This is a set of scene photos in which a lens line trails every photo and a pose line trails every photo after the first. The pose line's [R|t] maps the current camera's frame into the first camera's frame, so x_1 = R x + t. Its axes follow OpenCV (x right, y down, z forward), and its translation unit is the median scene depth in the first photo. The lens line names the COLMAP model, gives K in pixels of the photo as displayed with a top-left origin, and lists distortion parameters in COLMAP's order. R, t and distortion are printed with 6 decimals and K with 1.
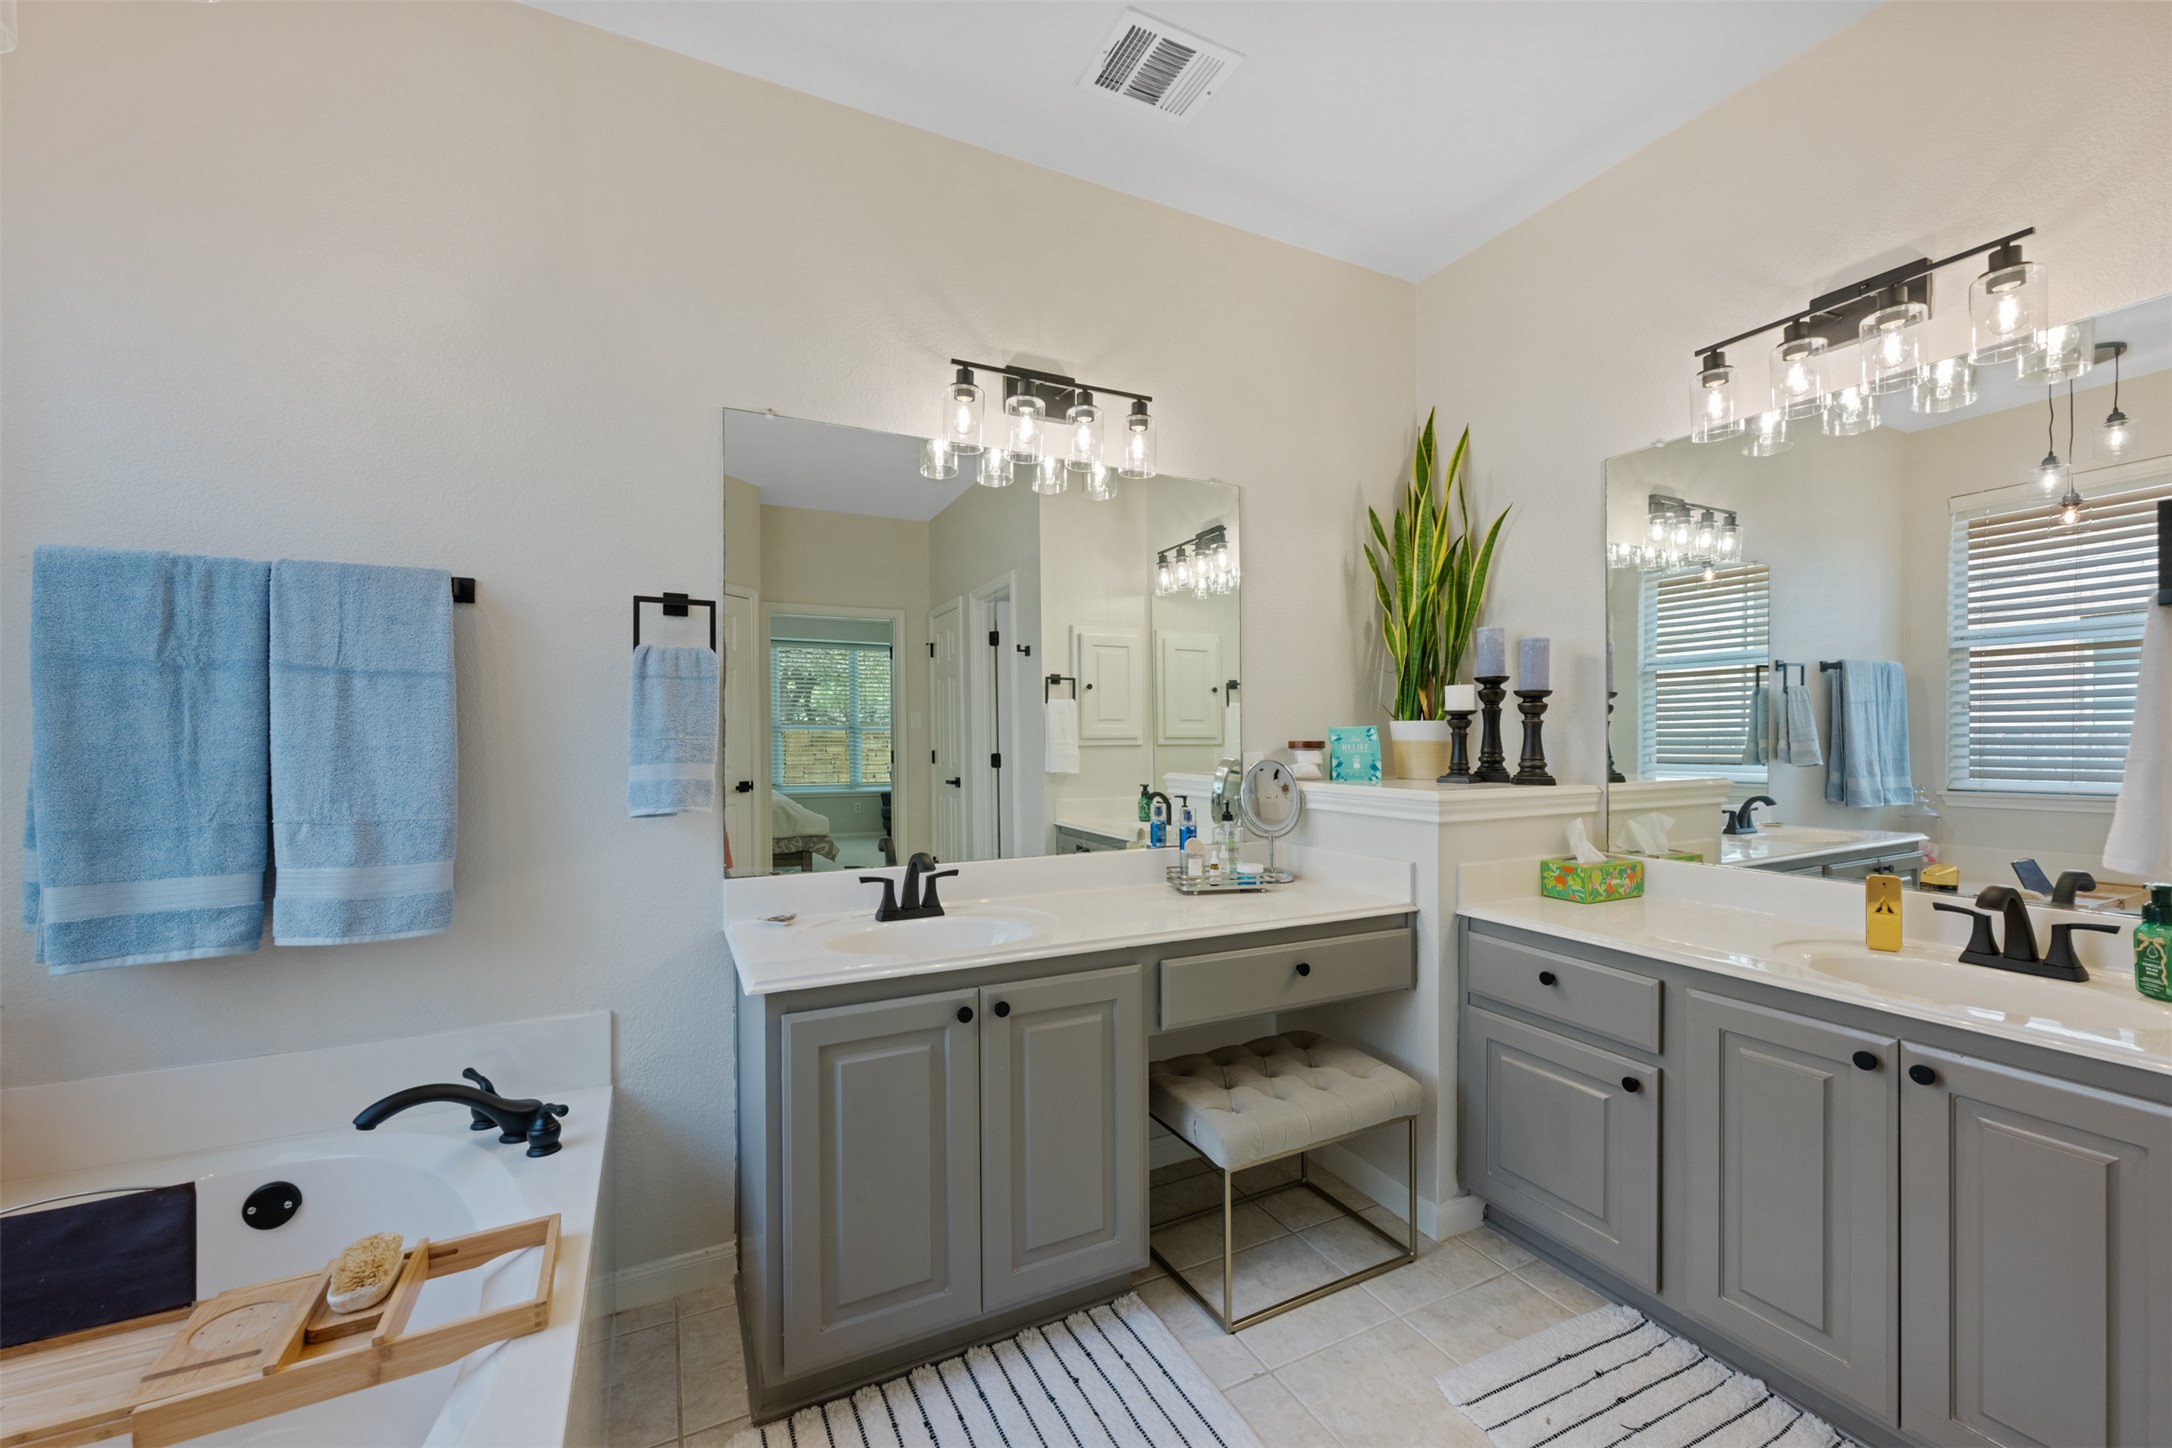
lens RADIAL K [[869.4, 0, 1091.2], [0, 869.4, 730.2], [0, 0, 1]] dist [0.001818, 0.000150]
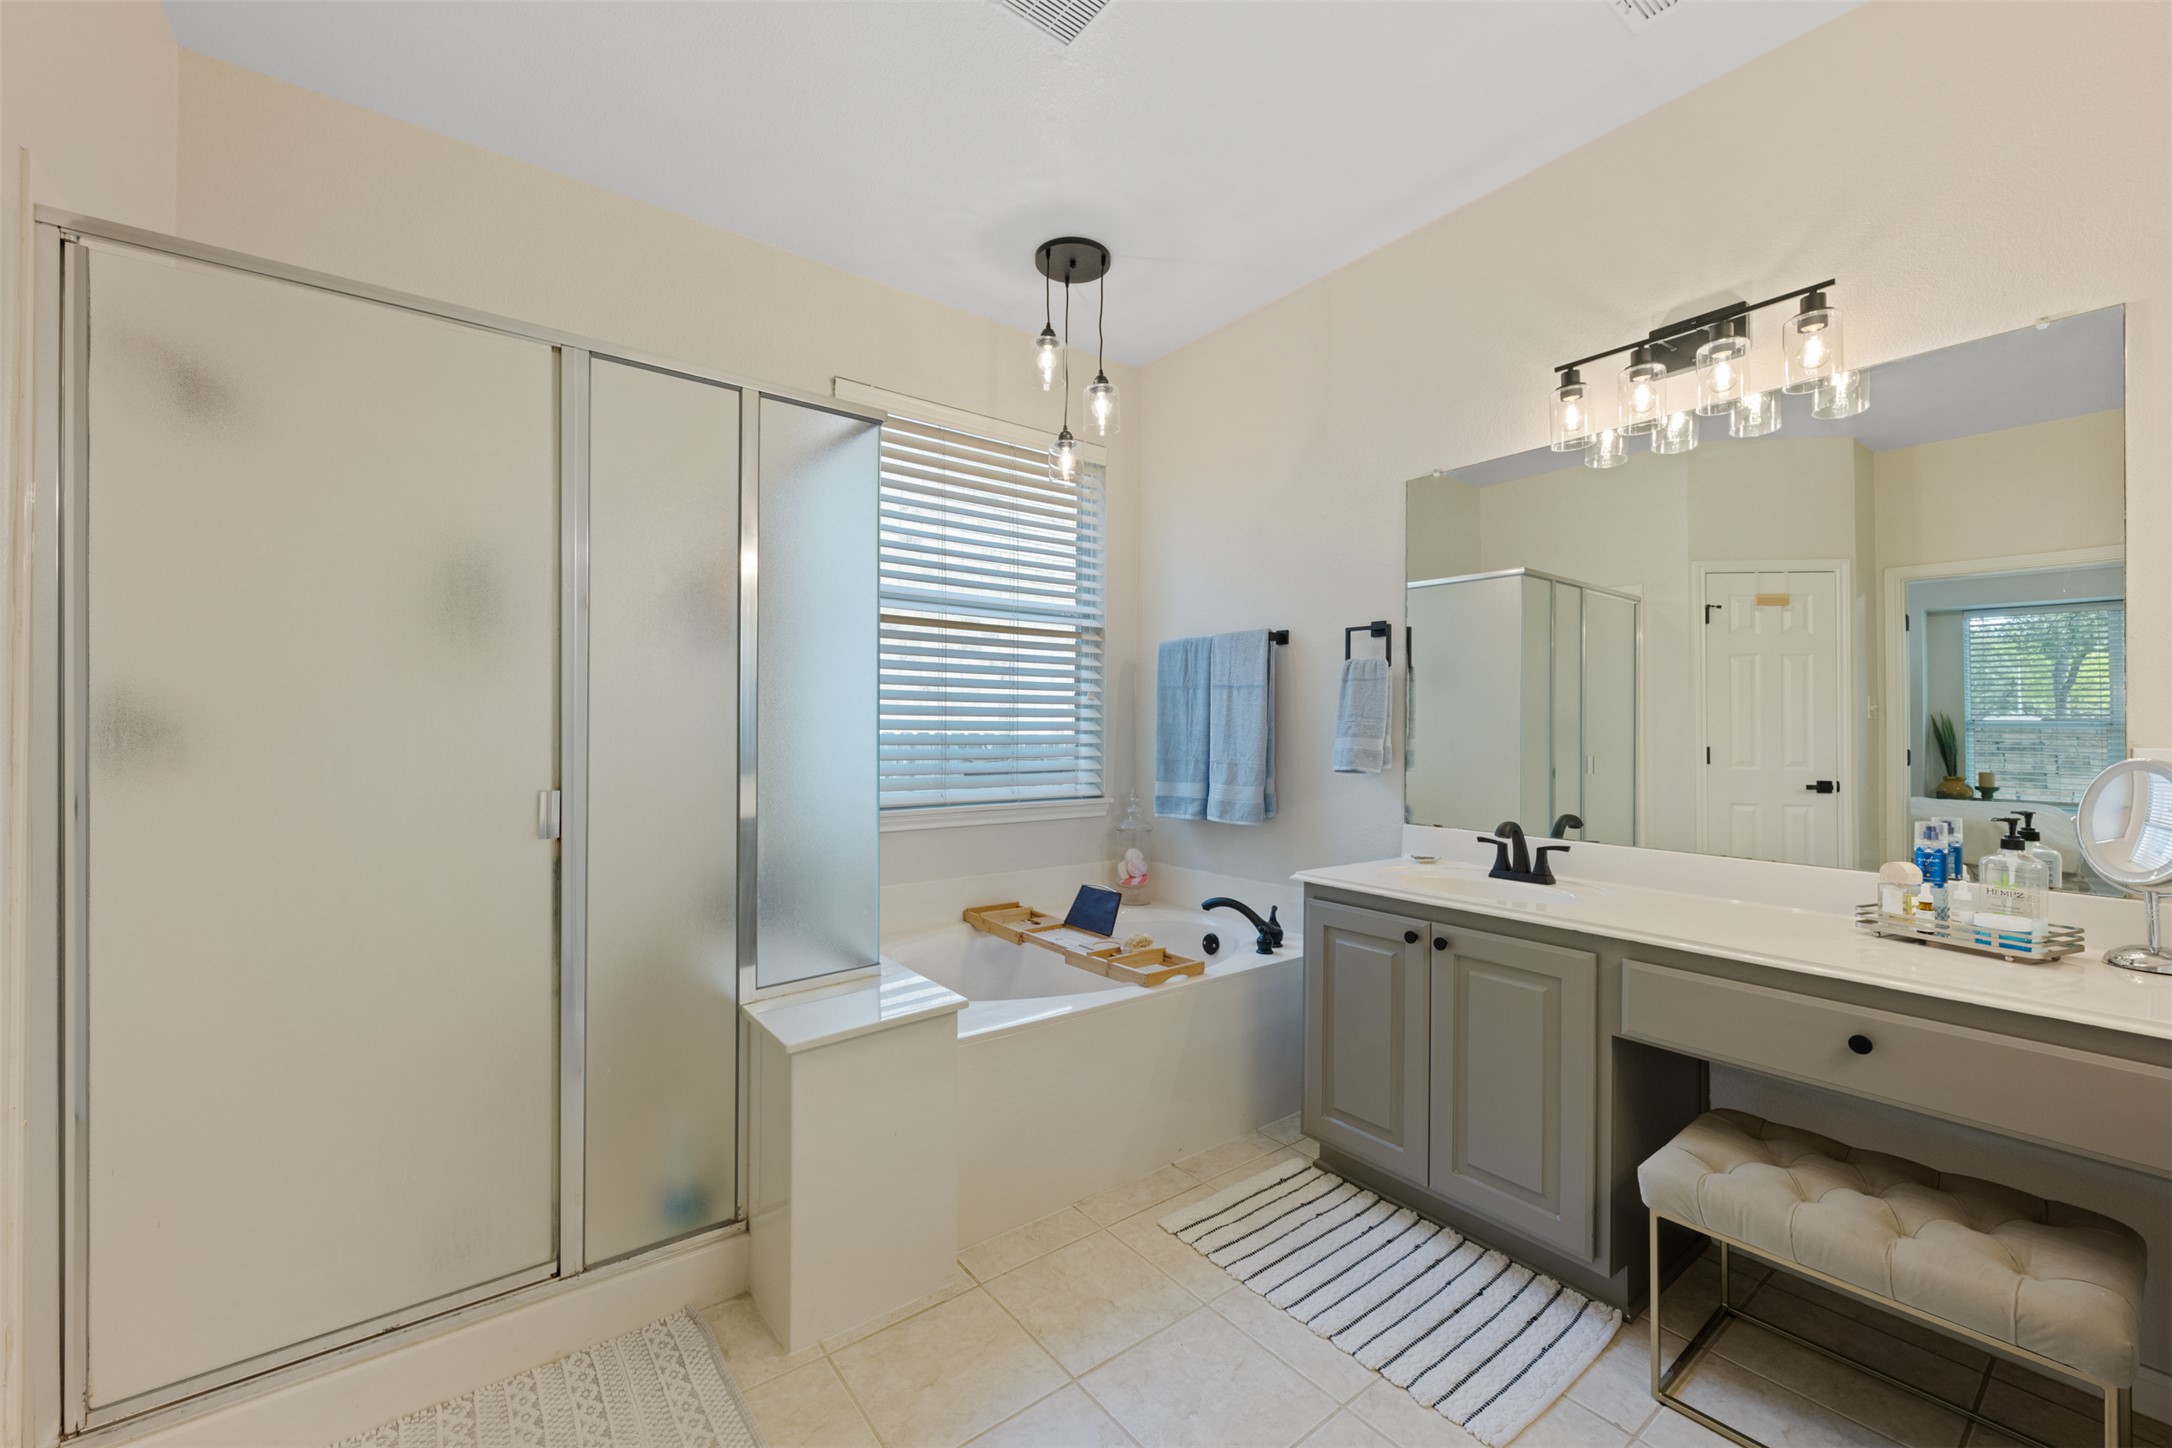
lens RADIAL K [[869.4, 0, 1094.6], [0, 869.4, 725.2], [0, 0, 1]] dist [0.001818, 0.000150]
pose [[0.193503, 0.001253, -0.981099, 1.012142], [-0.002031, 0.999998, 0.000876, 0.018363], [0.981098, 0.001823, 0.193505, 0.306121]]
